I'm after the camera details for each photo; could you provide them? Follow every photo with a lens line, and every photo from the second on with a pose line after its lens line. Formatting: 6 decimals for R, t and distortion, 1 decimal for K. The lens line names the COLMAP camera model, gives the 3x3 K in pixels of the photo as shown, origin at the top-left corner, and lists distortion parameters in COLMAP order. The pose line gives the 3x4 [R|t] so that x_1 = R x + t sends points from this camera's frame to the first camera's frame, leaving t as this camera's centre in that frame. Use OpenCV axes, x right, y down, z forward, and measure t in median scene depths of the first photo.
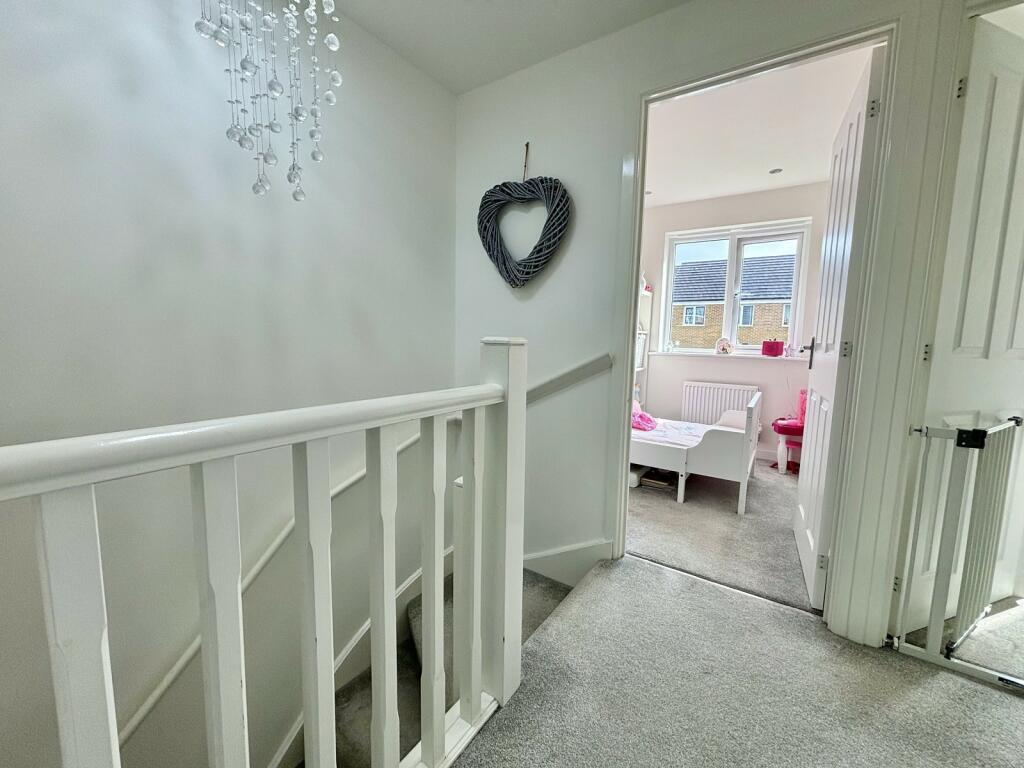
lens RADIAL K [[415.5, 0, 512.0], [0, 415.5, 384.0], [0, 0, 1]] dist [0.000006, -0.000650]
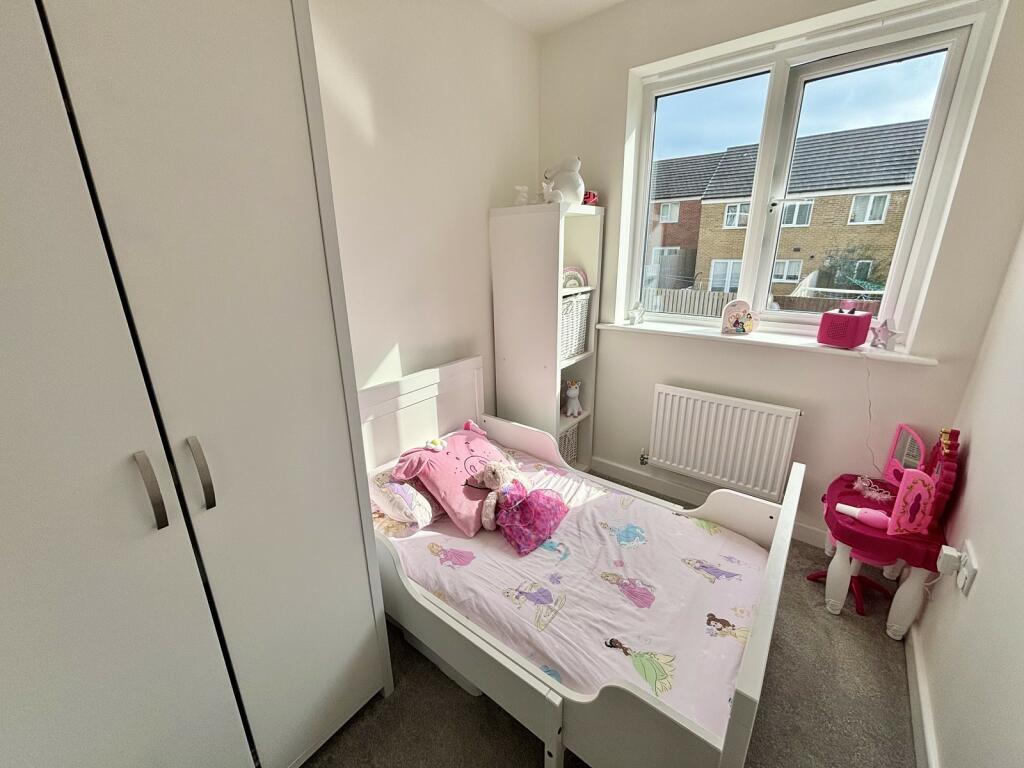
lens RADIAL K [[412.2, 0, 512.0], [0, 412.2, 384.0], [0, 0, 1]] dist [-0.000482, -0.000153]
pose [[0.996497, -0.016677, -0.081951, 0.277391], [0.033693, 0.976928, 0.210896, -0.124671], [0.076543, -0.212919, 0.974067, 0.479548]]
